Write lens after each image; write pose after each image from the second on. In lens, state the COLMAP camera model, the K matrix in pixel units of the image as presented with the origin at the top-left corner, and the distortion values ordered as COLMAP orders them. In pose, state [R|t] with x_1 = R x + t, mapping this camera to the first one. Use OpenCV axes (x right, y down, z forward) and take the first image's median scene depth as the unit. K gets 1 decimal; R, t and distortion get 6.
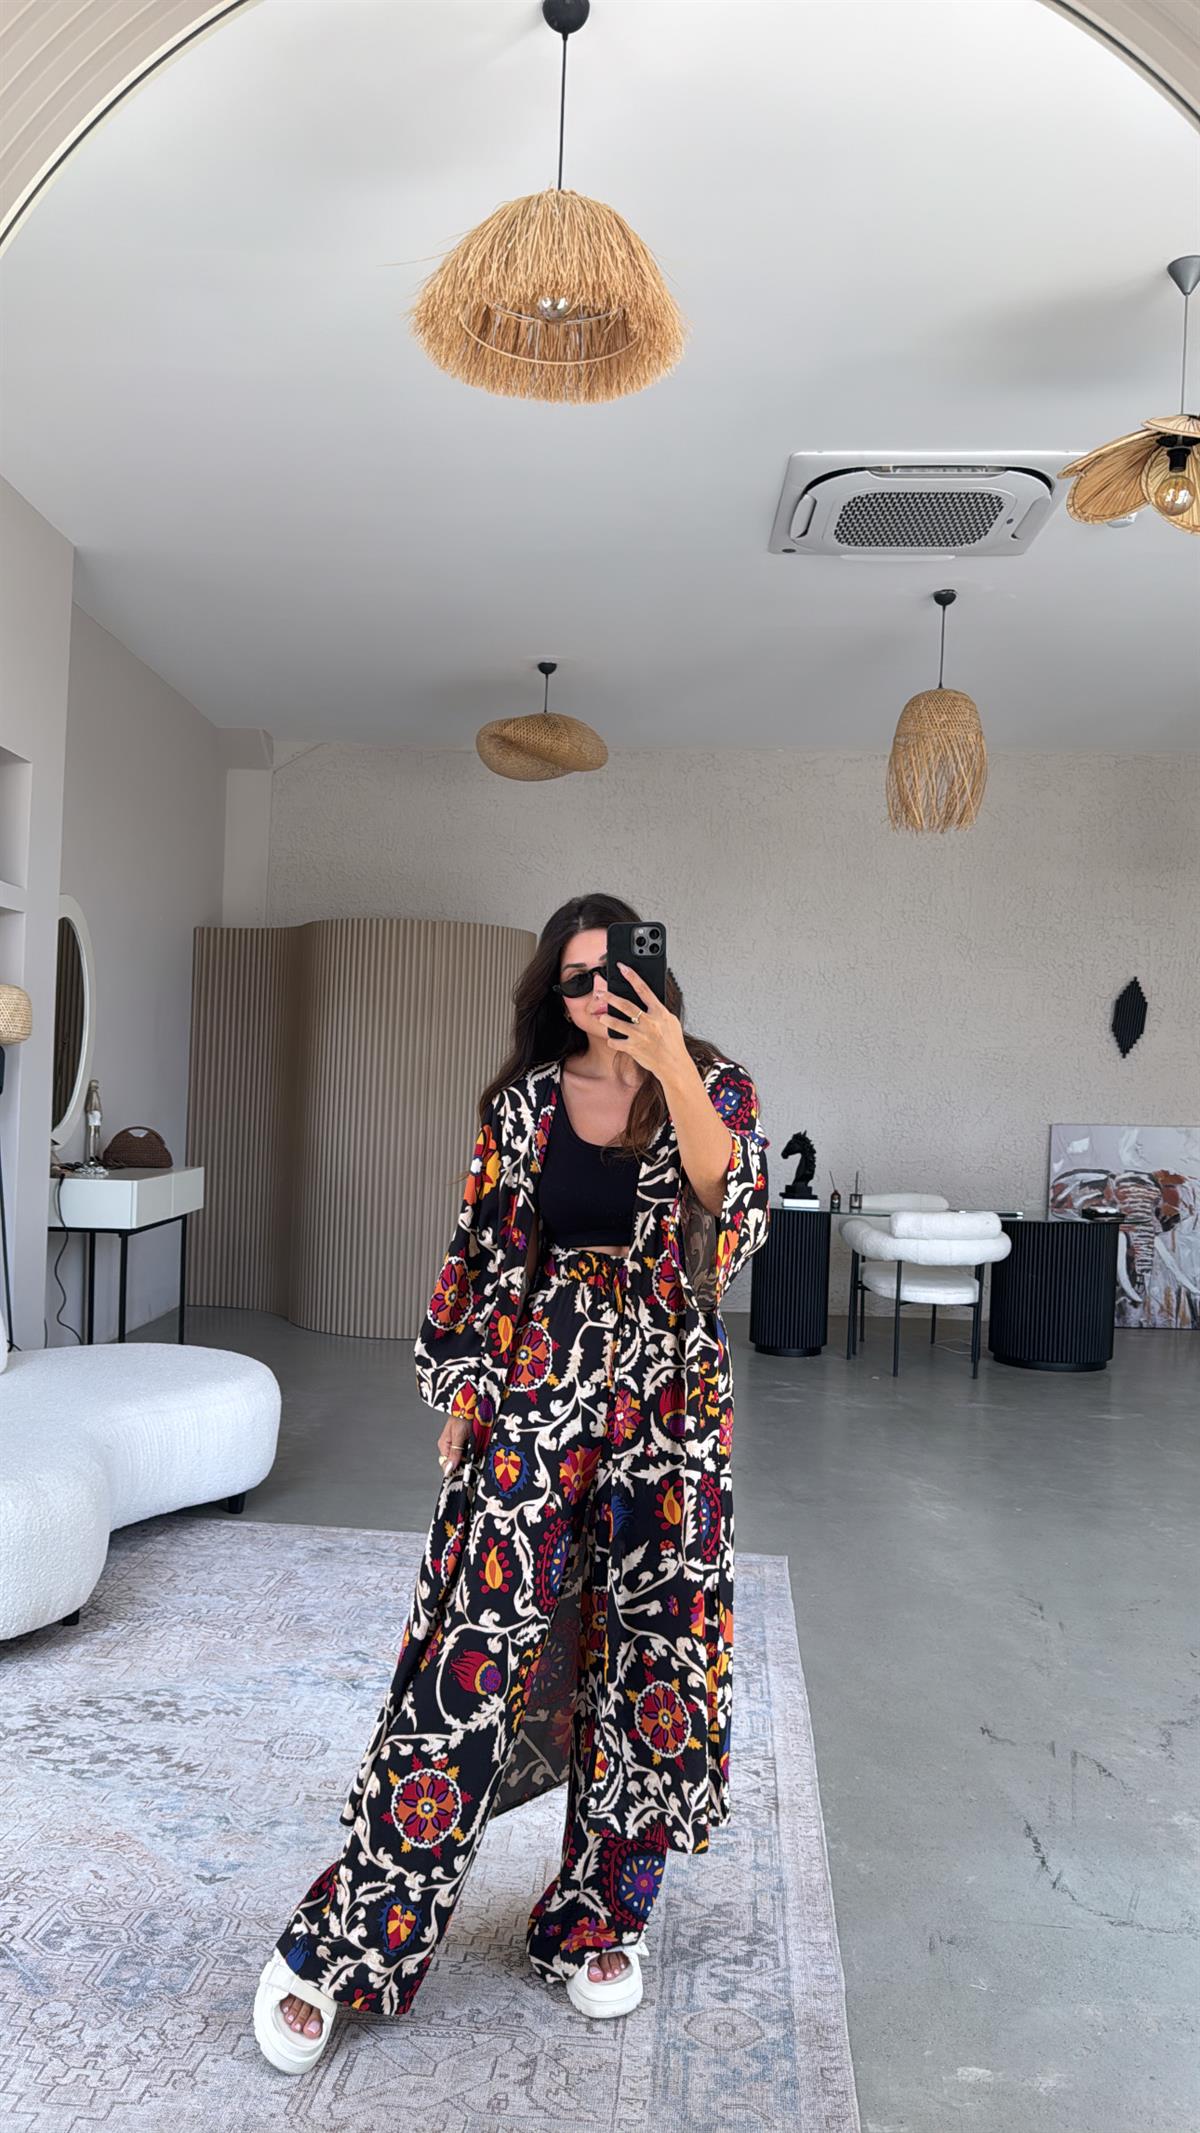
lens RADIAL K [[1491.3, 0, 619.8], [0, 1491.3, 1069.0], [0, 0, 1]] dist [-0.003994, 0.001939]
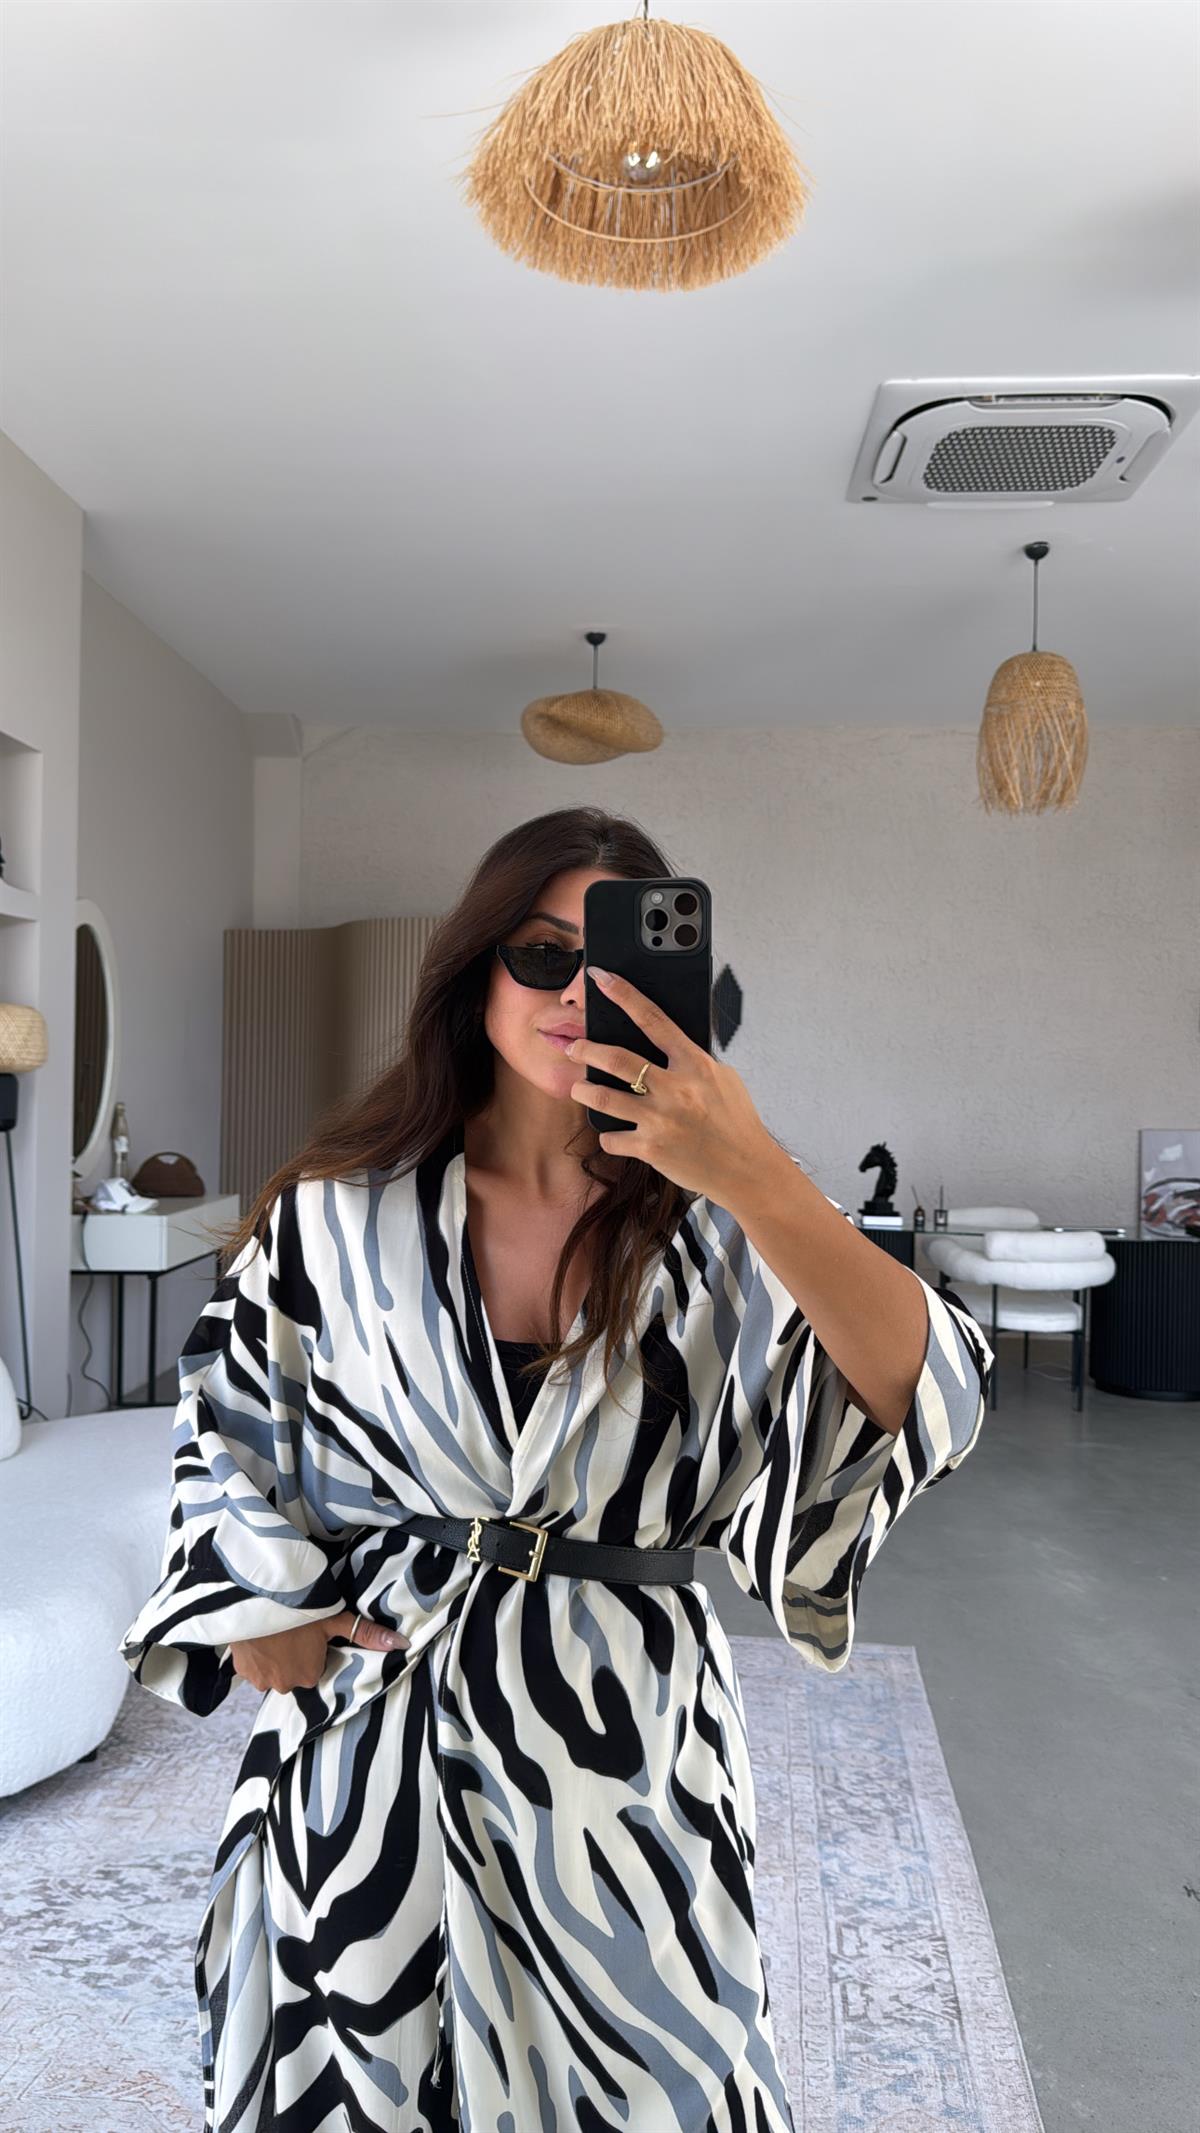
lens RADIAL K [[1489.6, 0, 627.2], [0, 1489.6, 1076.1], [0, 0, 1]] dist [-0.002599, -0.003218]
pose [[0.999810, -0.015938, -0.011181, -0.053117], [0.016024, 0.999843, 0.007603, -0.018764], [0.011058, -0.007781, 0.999909, 0.187005]]
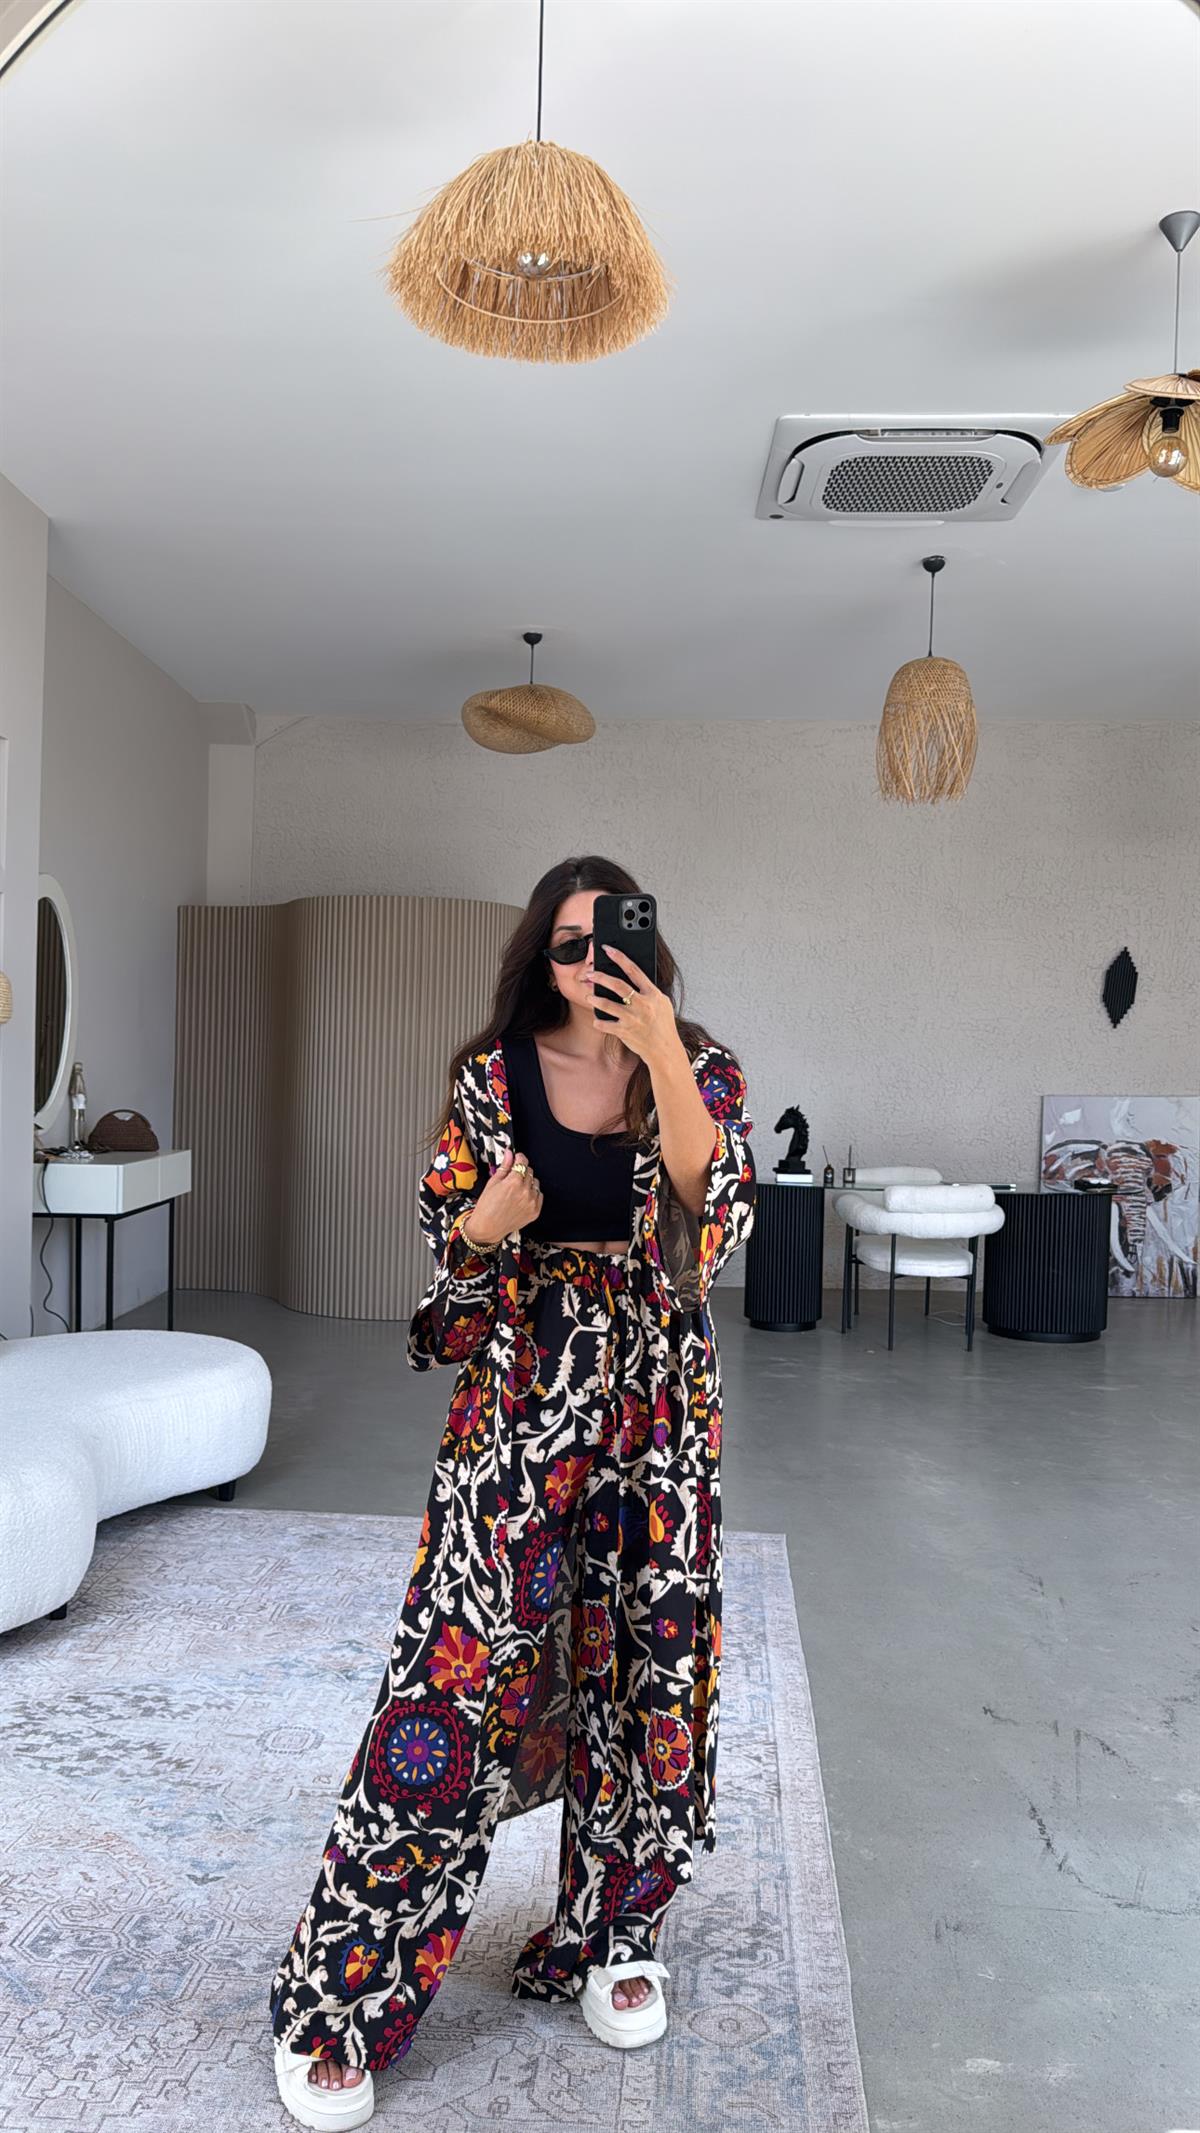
lens RADIAL K [[1489.3, 0, 630.8], [0, 1489.3, 1065.3], [0, 0, 1]] dist [-0.003051, -0.002418]
pose [[0.999841, -0.011469, 0.013682, -0.000527], [0.011262, 0.999823, 0.015078, -0.002508], [-0.013852, -0.014922, 0.999793, 0.021863]]
